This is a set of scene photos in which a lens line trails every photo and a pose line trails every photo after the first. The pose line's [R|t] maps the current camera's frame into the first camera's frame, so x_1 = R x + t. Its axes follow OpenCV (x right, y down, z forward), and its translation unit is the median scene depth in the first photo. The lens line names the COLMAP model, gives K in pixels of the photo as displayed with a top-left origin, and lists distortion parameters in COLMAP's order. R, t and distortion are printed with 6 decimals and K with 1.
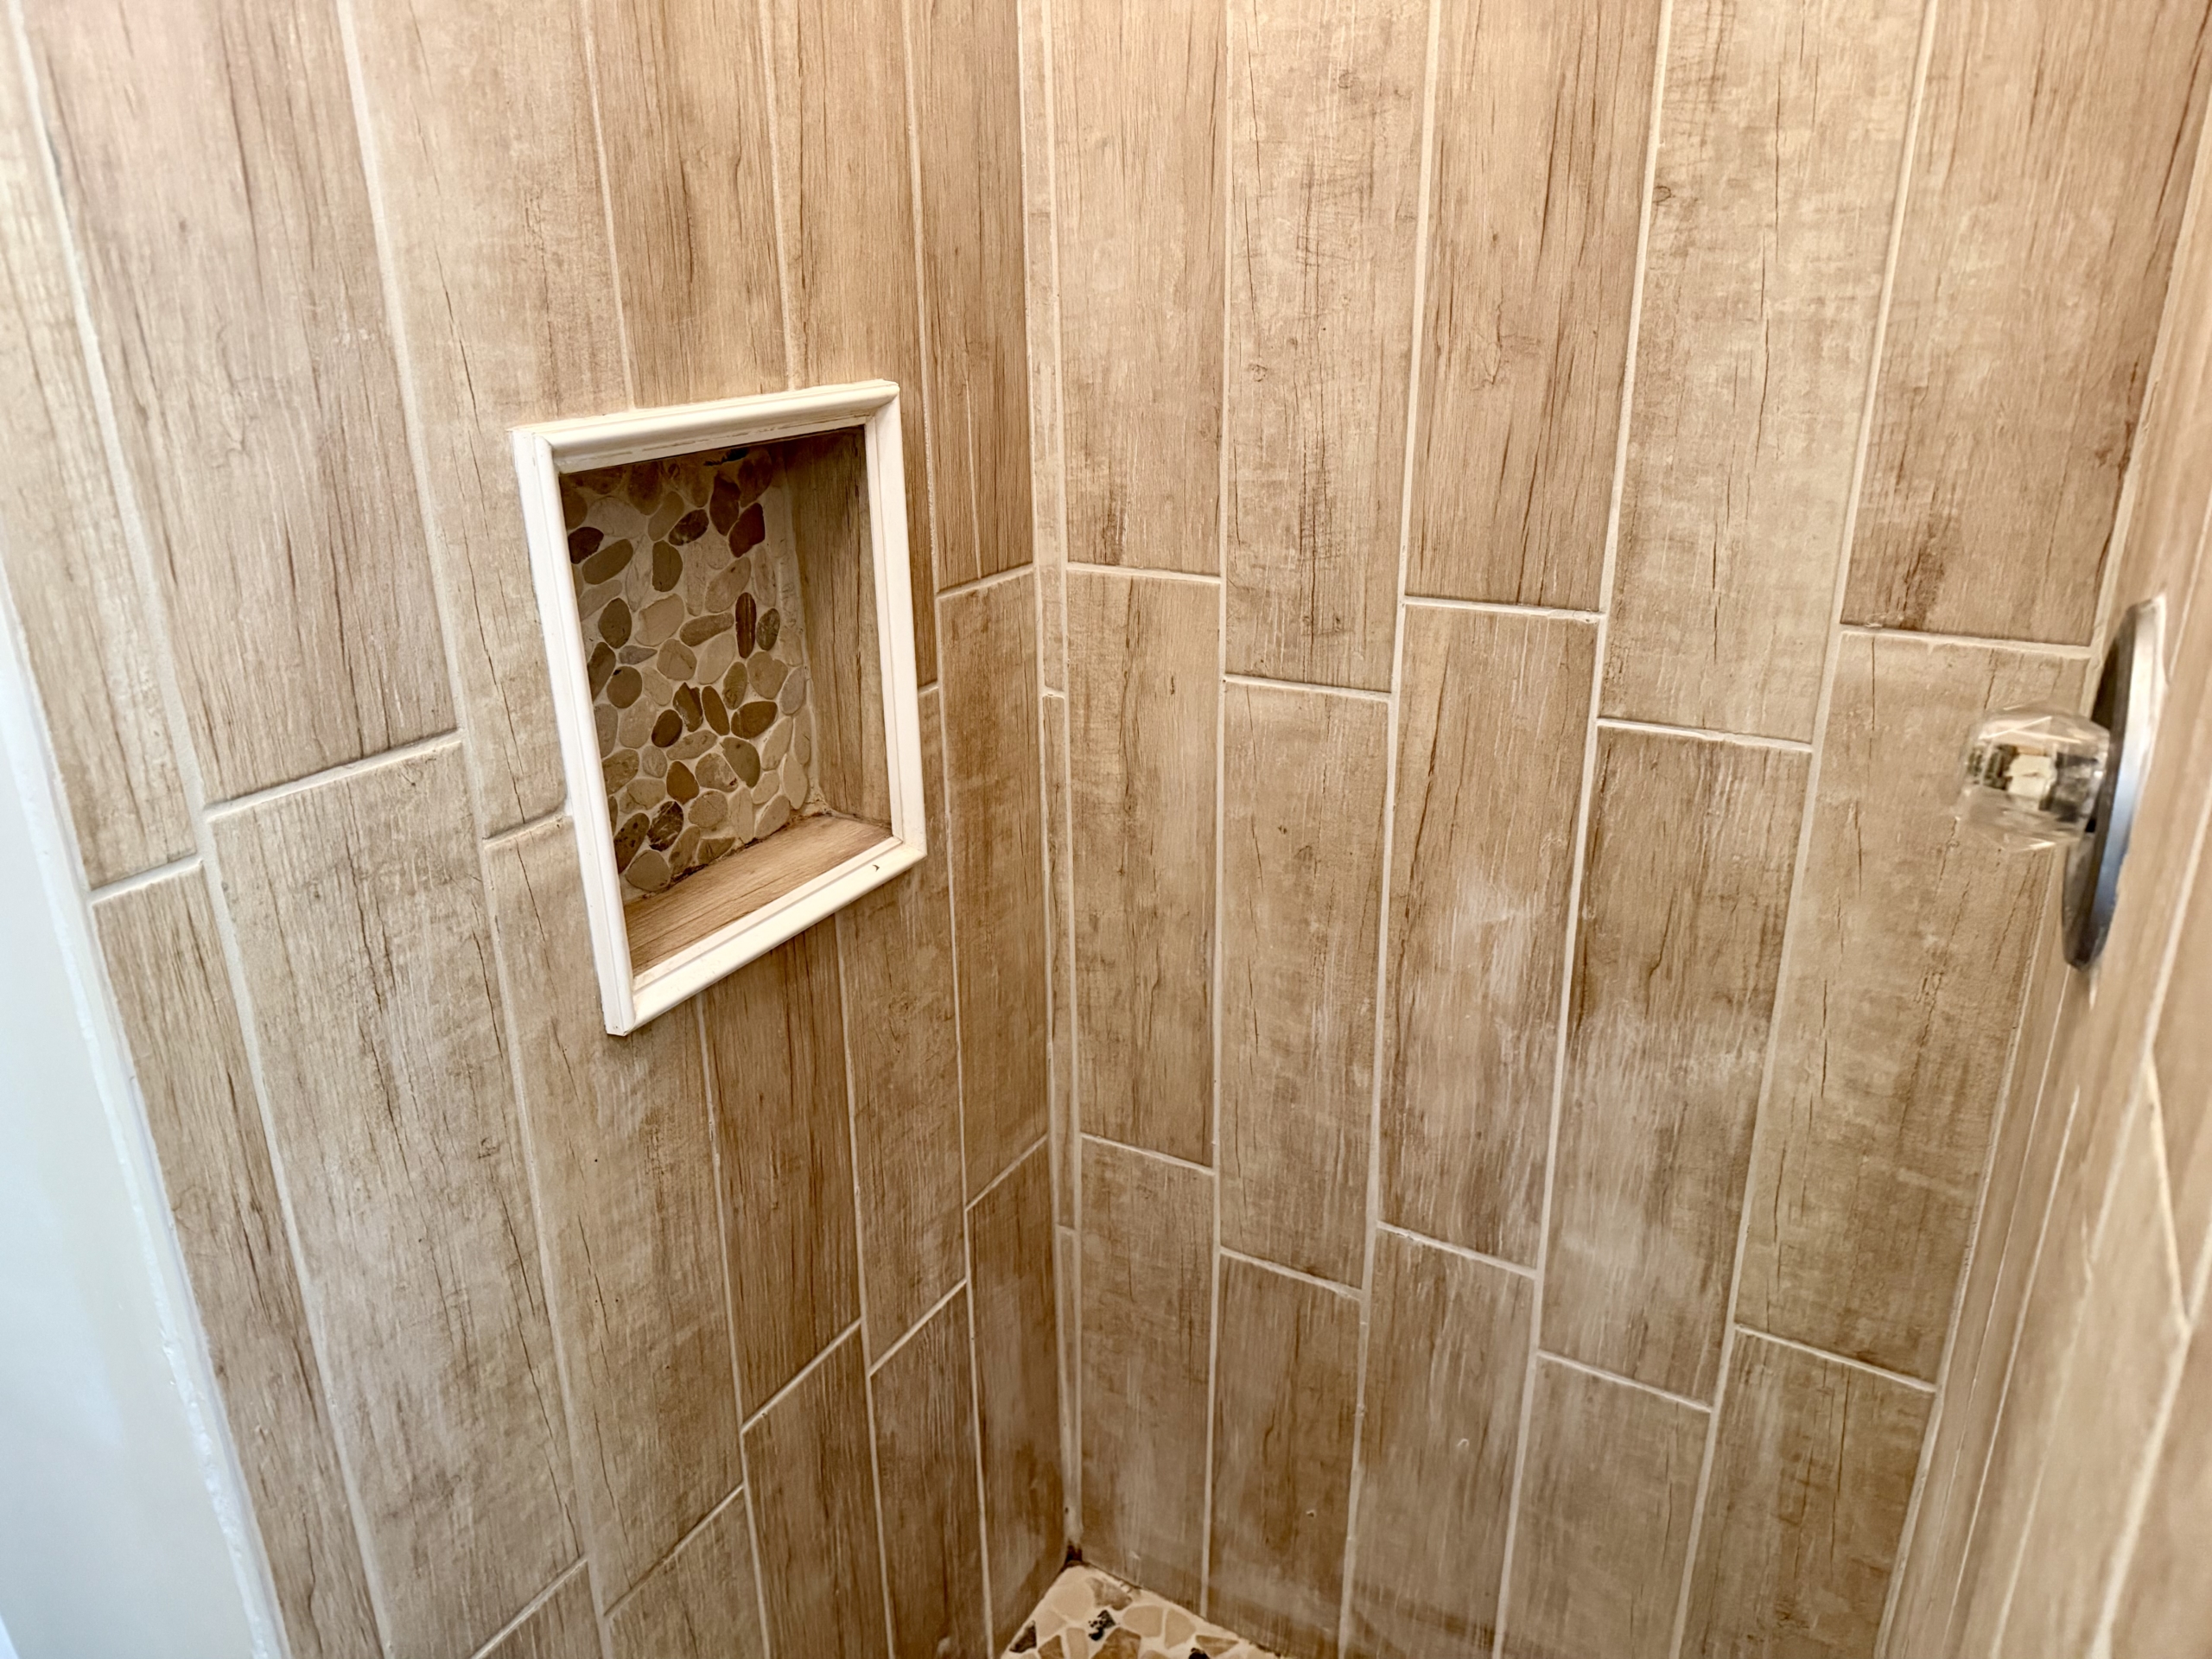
lens RADIAL K [[1547.5, 0, 1134.6], [0, 1547.5, 834.8], [0, 0, 1]] dist [0.045558, -0.058303]
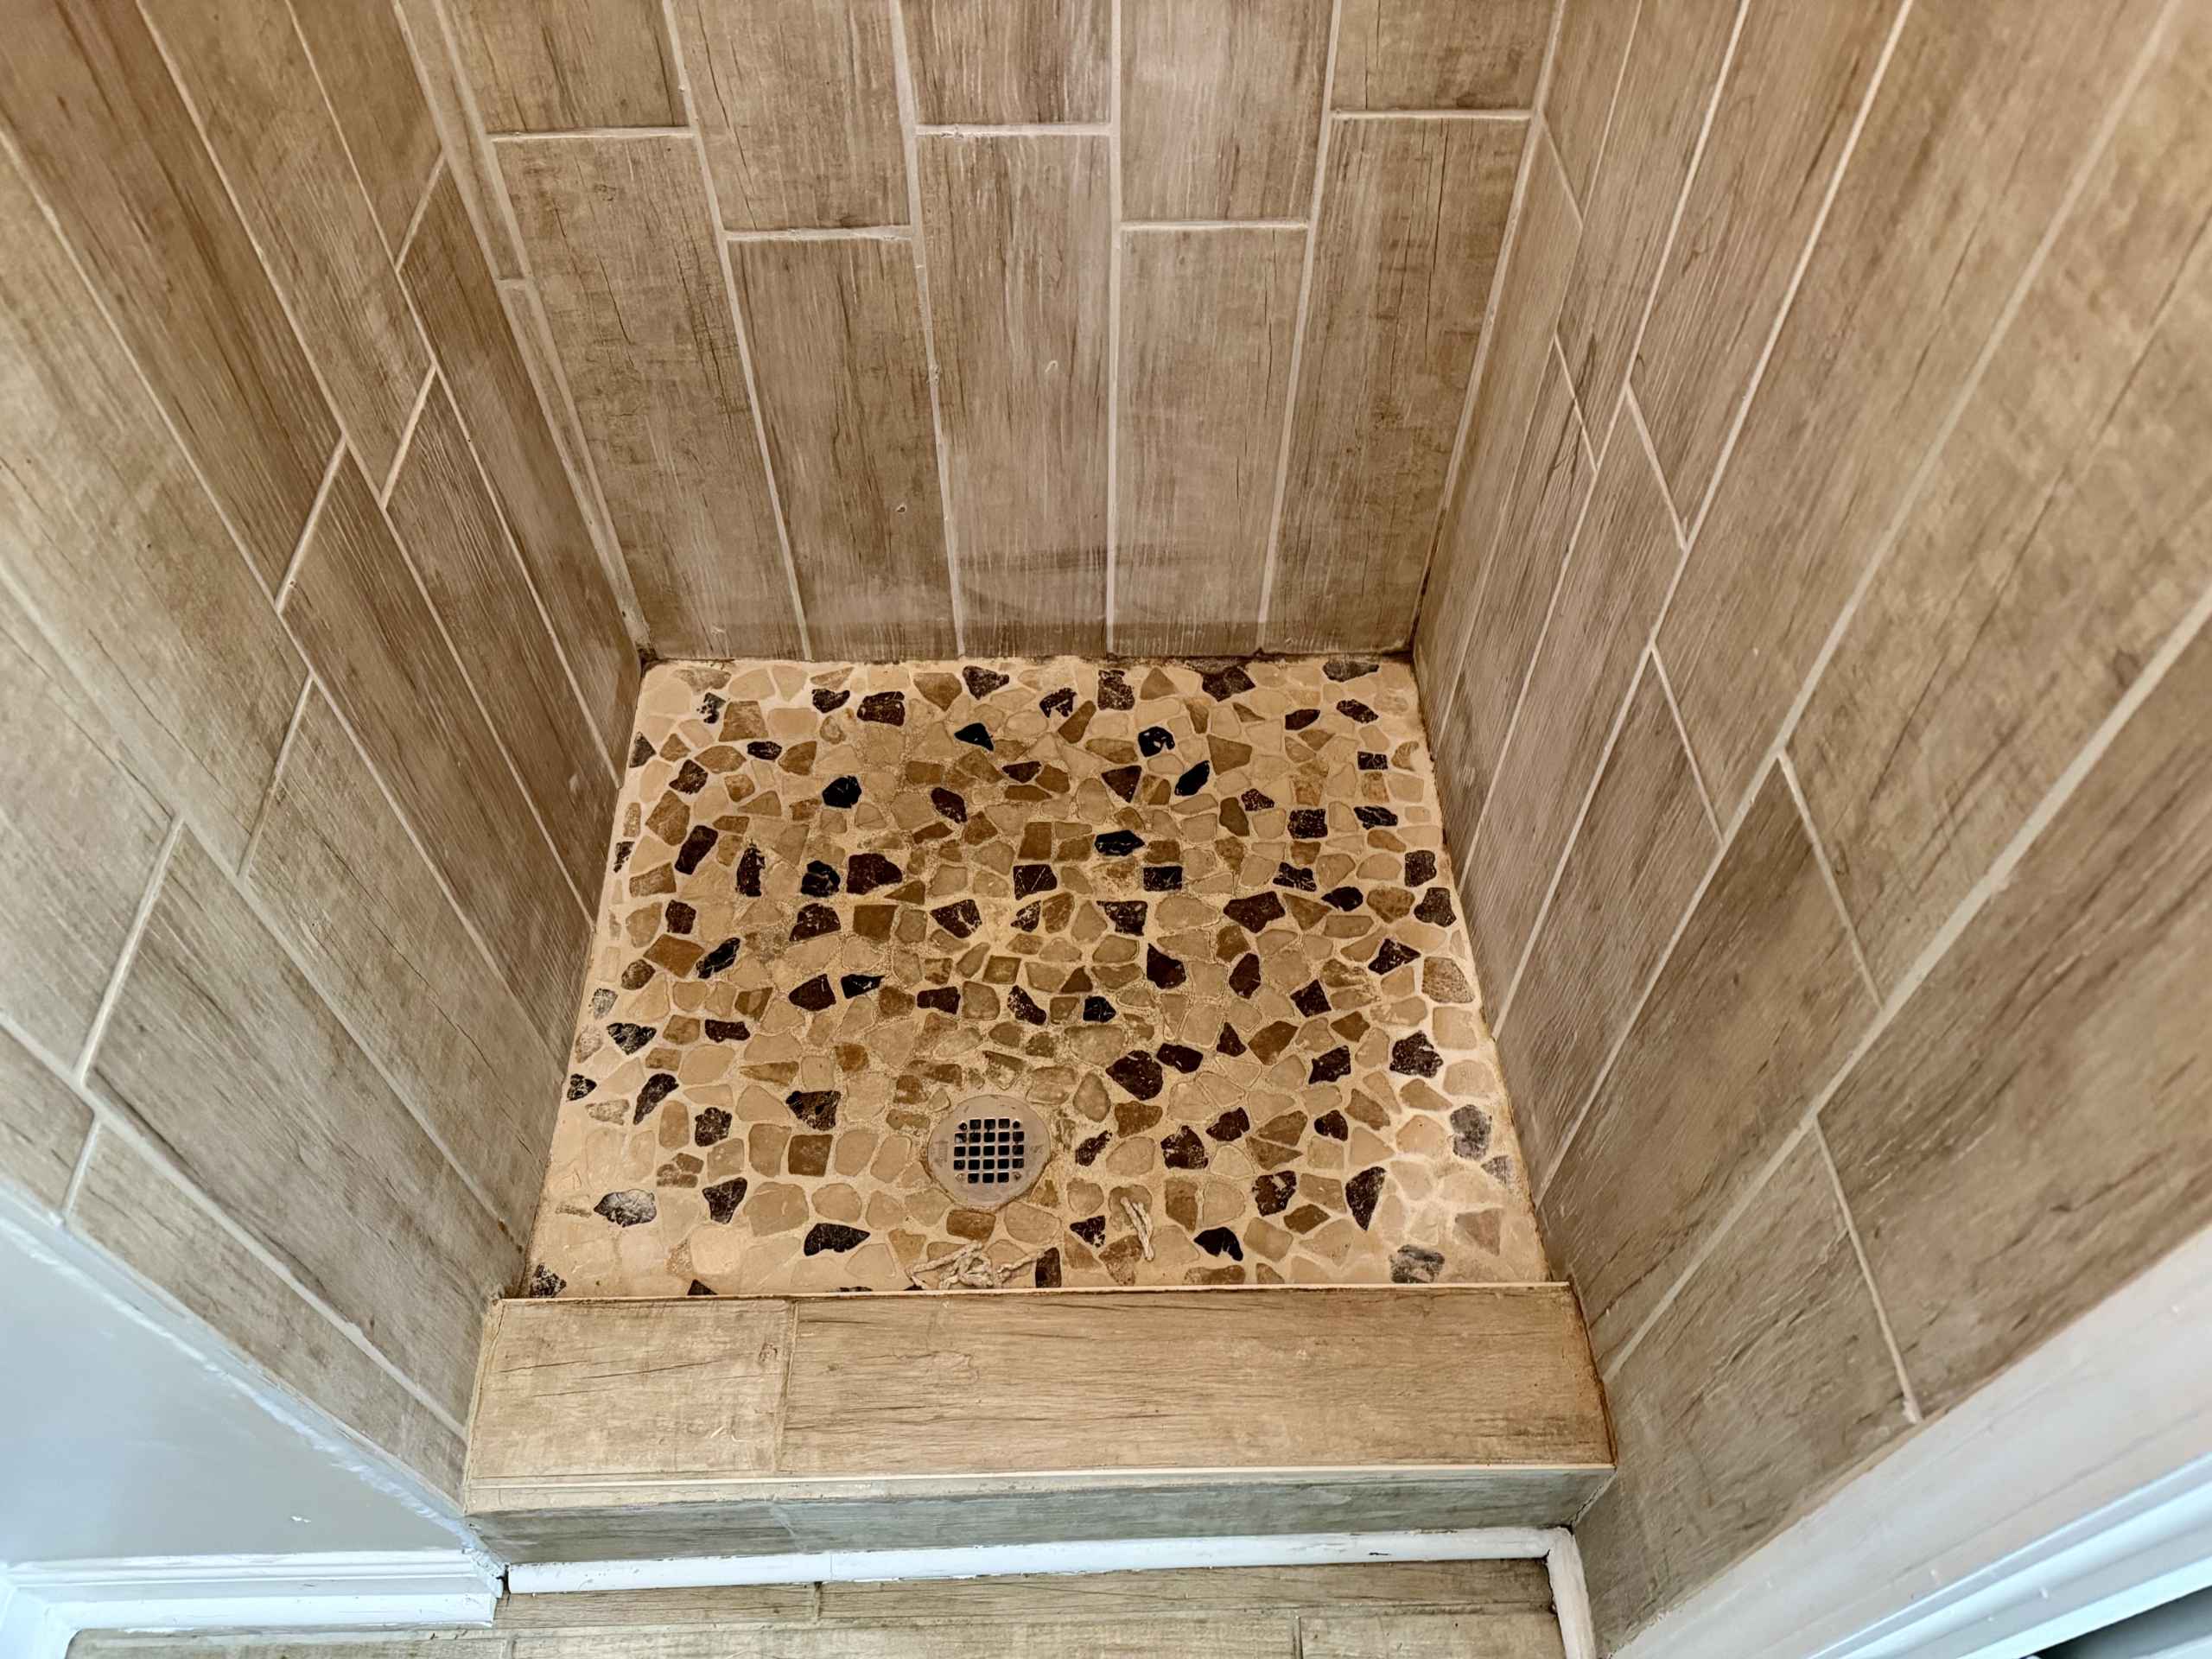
lens RADIAL K [[1547.5, 0, 1040.7], [0, 1547.5, 807.9], [0, 0, 1]] dist [0.045558, -0.058303]
pose [[0.868636, -0.402110, 0.289445, -0.188530], [0.196970, 0.816329, 0.542964, 0.132521], [-0.454614, -0.414626, 0.788297, 0.228252]]
